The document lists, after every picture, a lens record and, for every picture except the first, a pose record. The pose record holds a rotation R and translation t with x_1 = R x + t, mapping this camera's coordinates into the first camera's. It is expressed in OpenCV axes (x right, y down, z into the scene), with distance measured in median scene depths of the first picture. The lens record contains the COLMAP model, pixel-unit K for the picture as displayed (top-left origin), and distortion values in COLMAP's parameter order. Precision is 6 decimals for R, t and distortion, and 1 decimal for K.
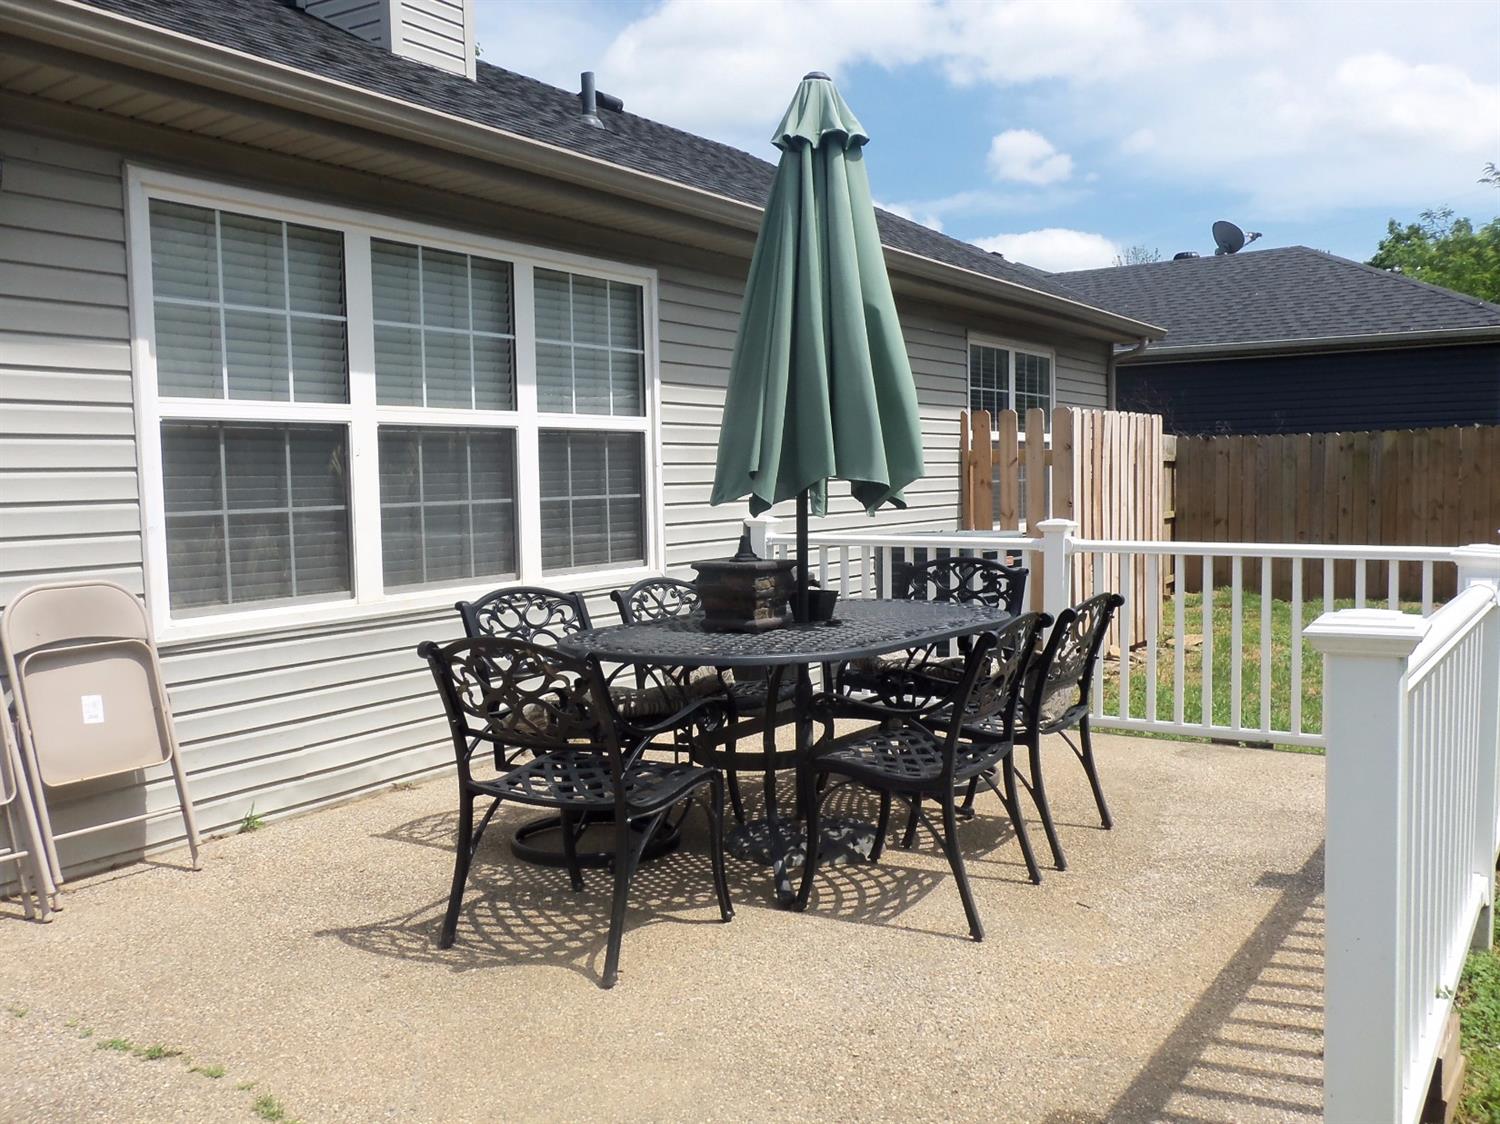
lens RADIAL K [[1274.5, 0, 750.0], [0, 1274.5, 562.0], [0, 0, 1]] dist [-0.012546, -0.002125]
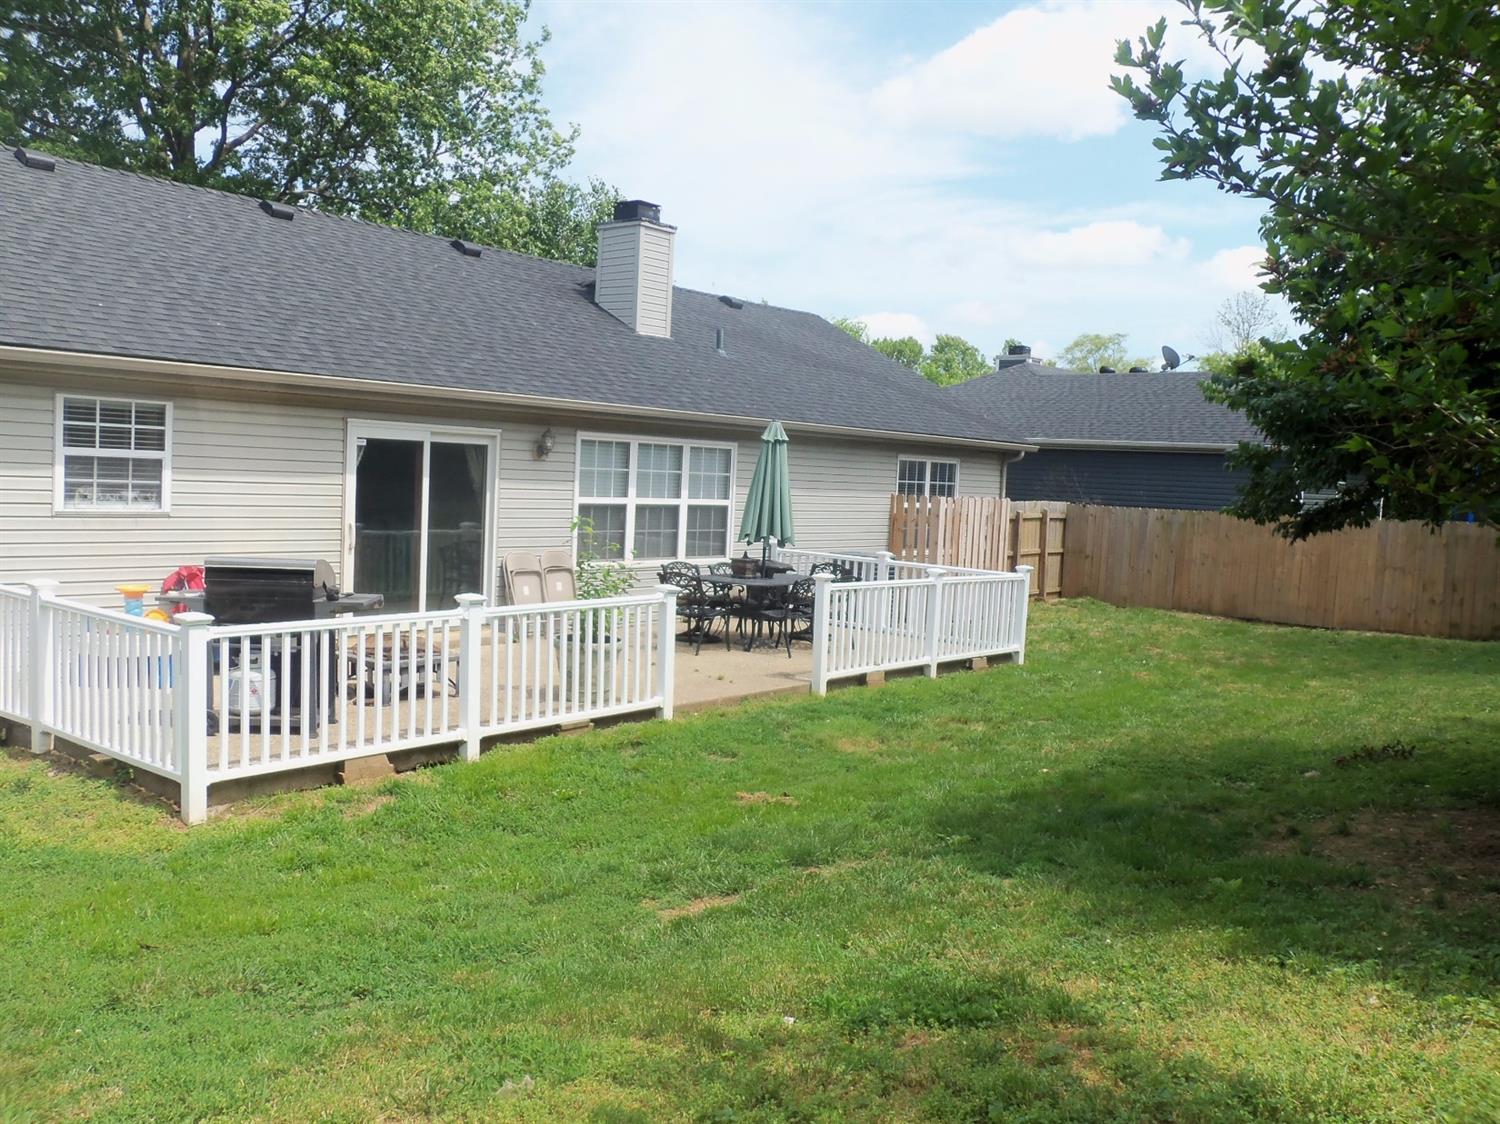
lens RADIAL K [[1274.5, 0, 750.0], [0, 1274.5, 562.0], [0, 0, 1]] dist [-0.012546, -0.002125]
pose [[0.992629, 0.074365, -0.095694, 0.222090], [-0.074030, 0.997231, 0.007060, -0.010998], [0.095954, 0.000076, 0.995386, -1.600190]]
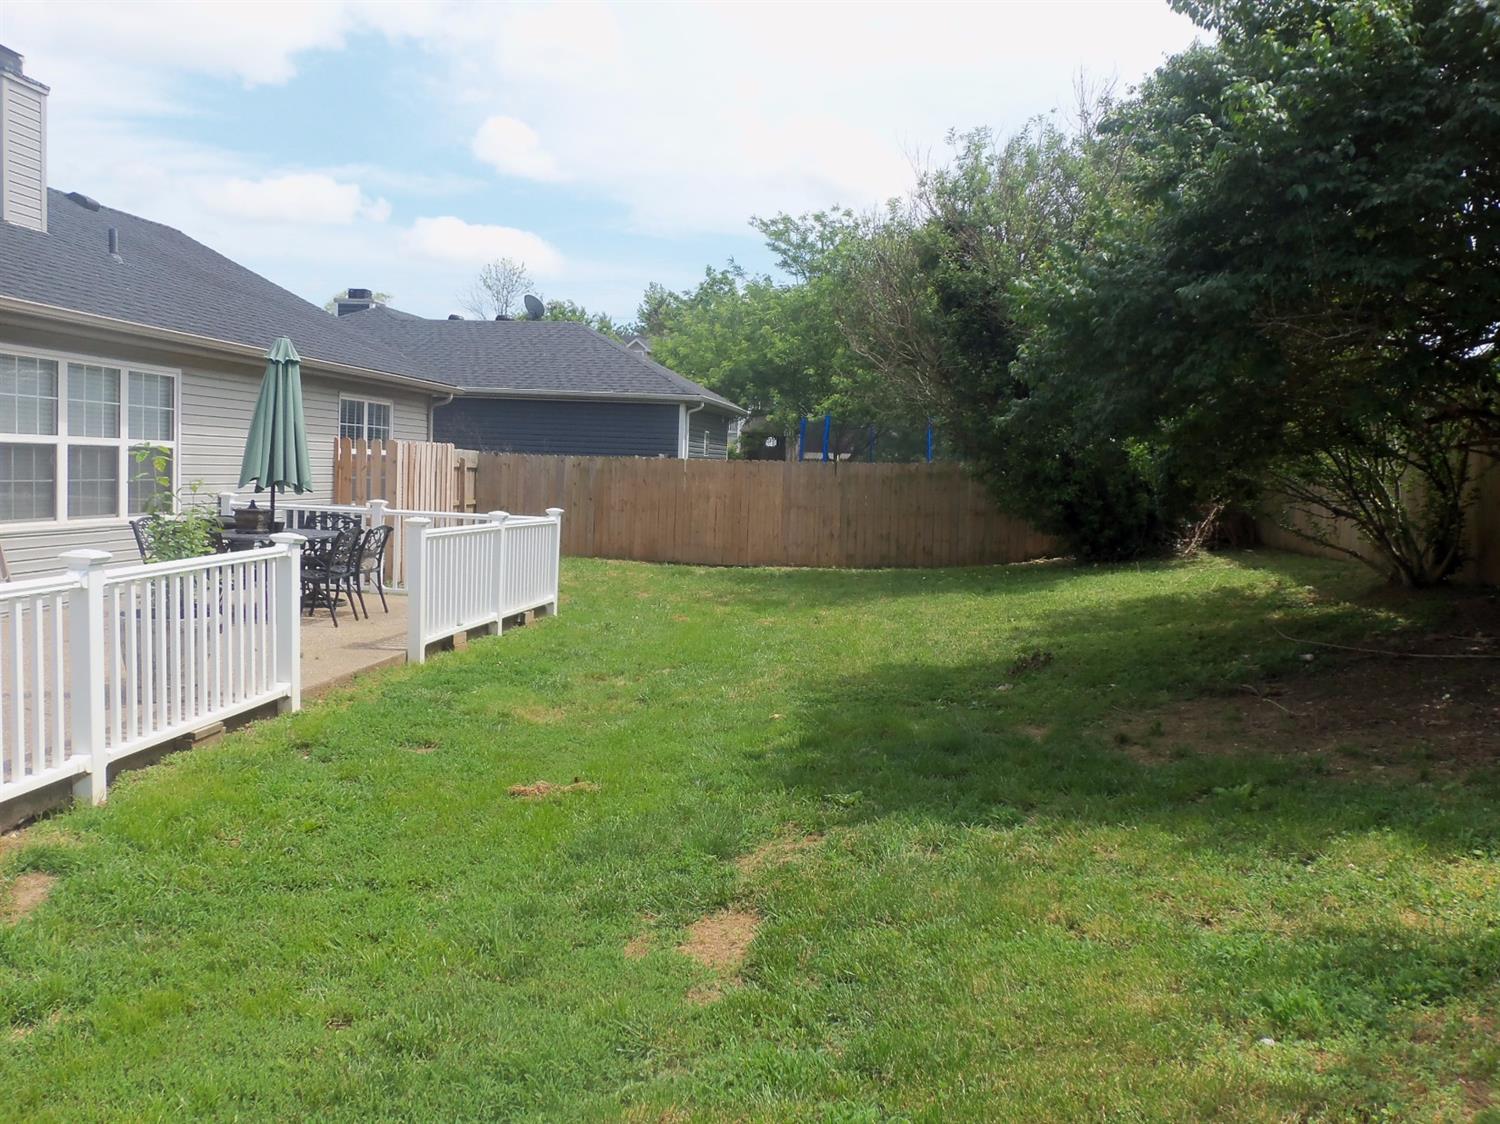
lens RADIAL K [[1283.1, 0, 723.0], [0, 1283.1, 566.2], [0, 0, 1]] dist [0.002232, 0.012141]
pose [[0.895552, 0.018054, 0.444591, -0.212685], [-0.023842, 0.999688, 0.007430, 0.051214], [-0.444318, -0.017254, 0.895703, -1.271572]]
